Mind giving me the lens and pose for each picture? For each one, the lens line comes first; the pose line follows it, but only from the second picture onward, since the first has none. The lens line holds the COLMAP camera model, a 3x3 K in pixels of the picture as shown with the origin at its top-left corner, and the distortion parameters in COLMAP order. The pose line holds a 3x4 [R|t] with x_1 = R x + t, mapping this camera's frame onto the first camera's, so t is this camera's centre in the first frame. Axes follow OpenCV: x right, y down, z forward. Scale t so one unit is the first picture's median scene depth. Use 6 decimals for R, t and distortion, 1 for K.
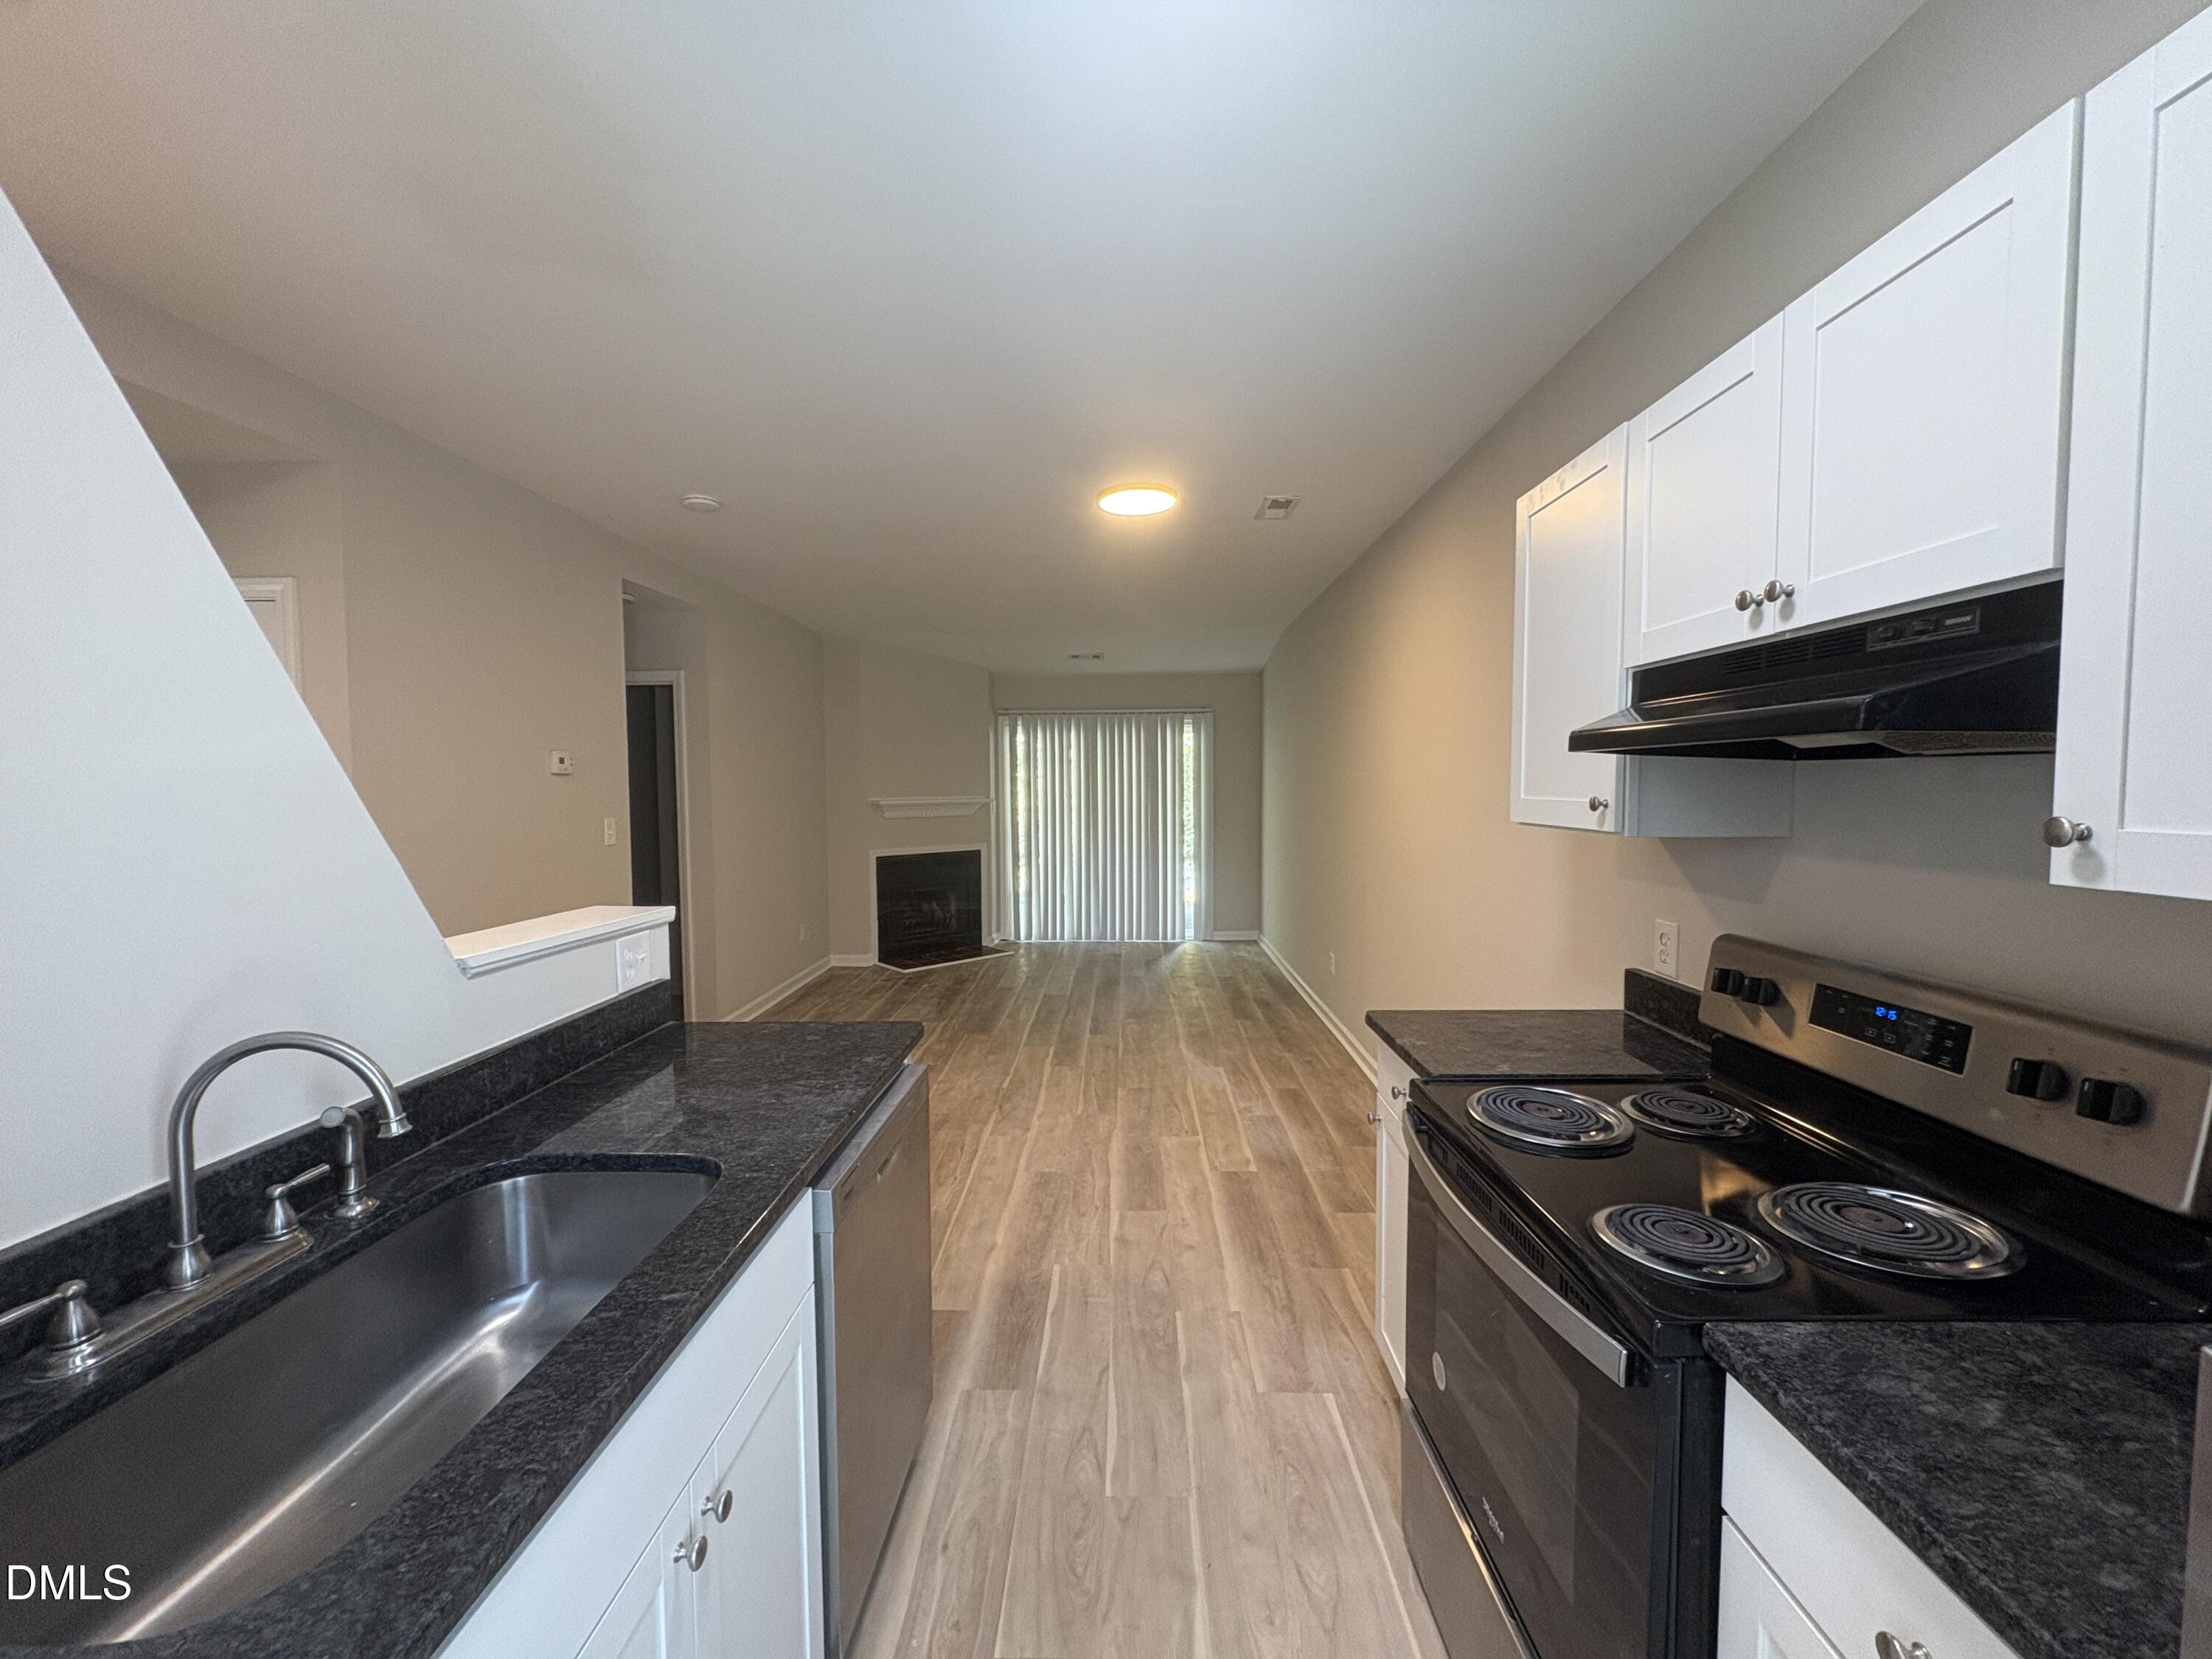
lens RADIAL K [[872.7, 0, 1106.3], [0, 872.7, 833.7], [0, 0, 1]] dist [0.002162, 0.000168]
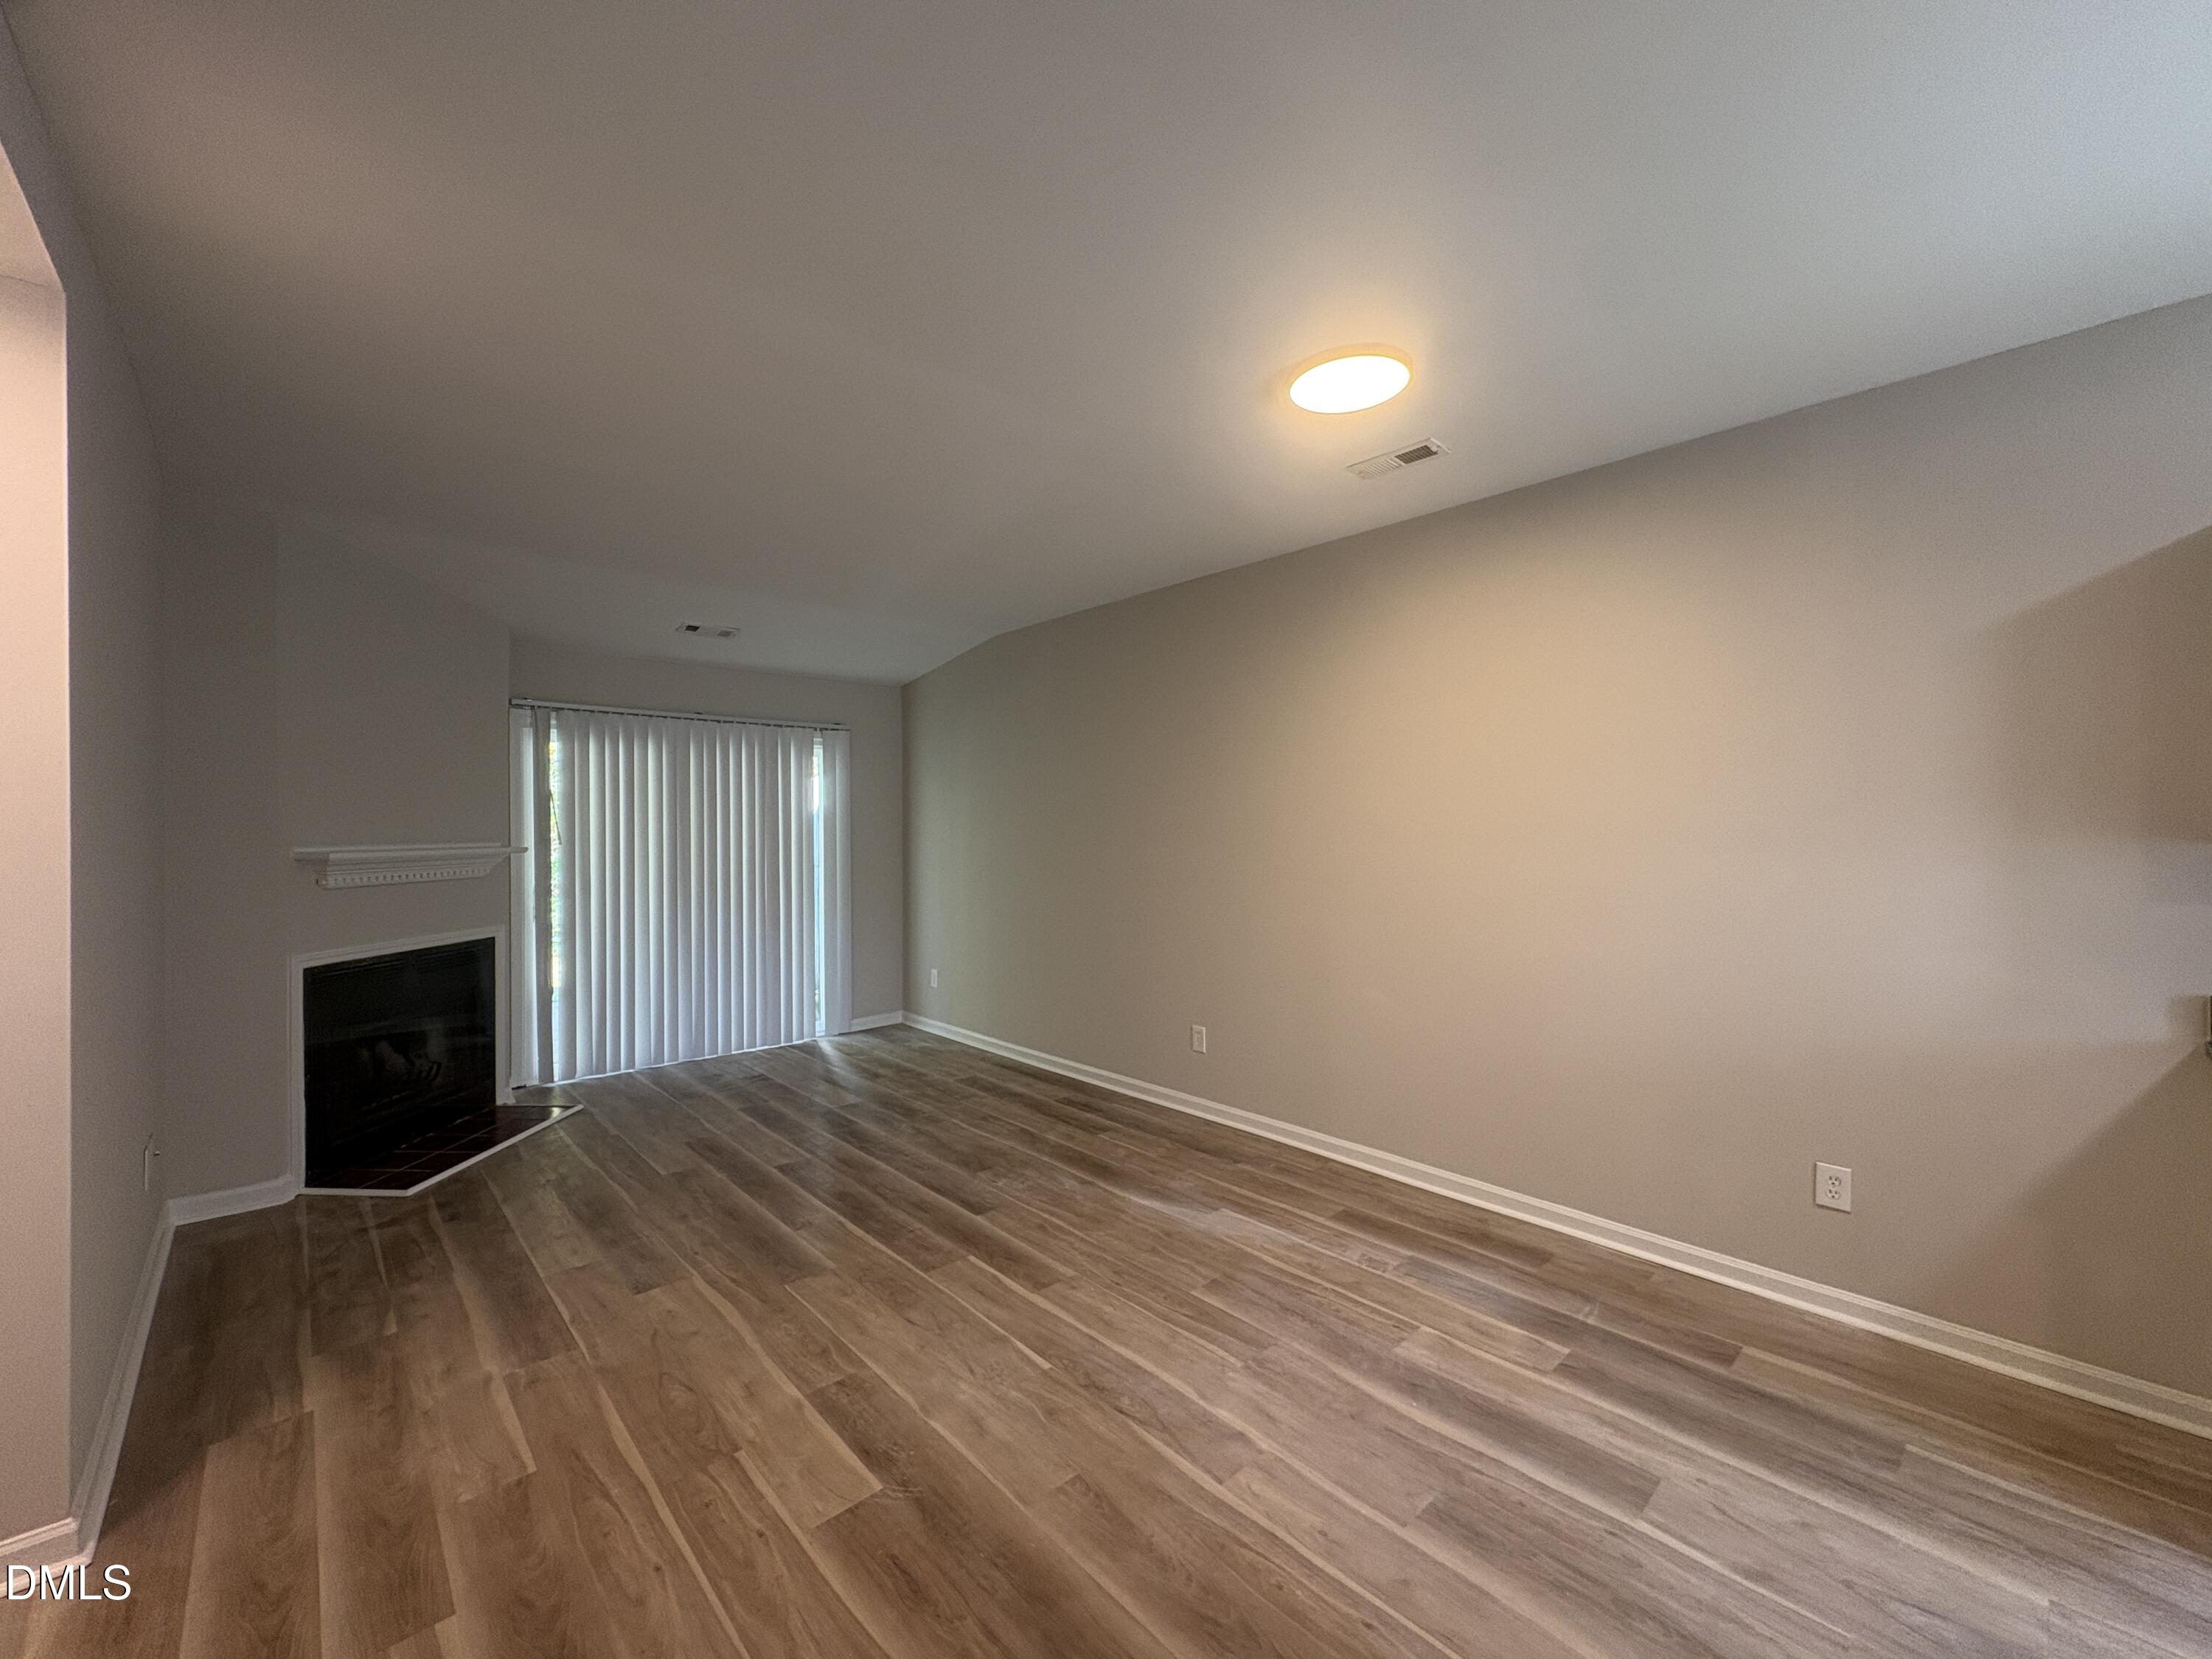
lens RADIAL K [[872.7, 0, 1106.3], [0, 872.7, 833.7], [0, 0, 1]] dist [0.002162, 0.000168]
pose [[0.717522, -0.000333, 0.696536, -0.270465], [0.038837, 0.998463, -0.039529, -0.011290], [-0.695453, 0.055414, 0.716432, 0.325184]]
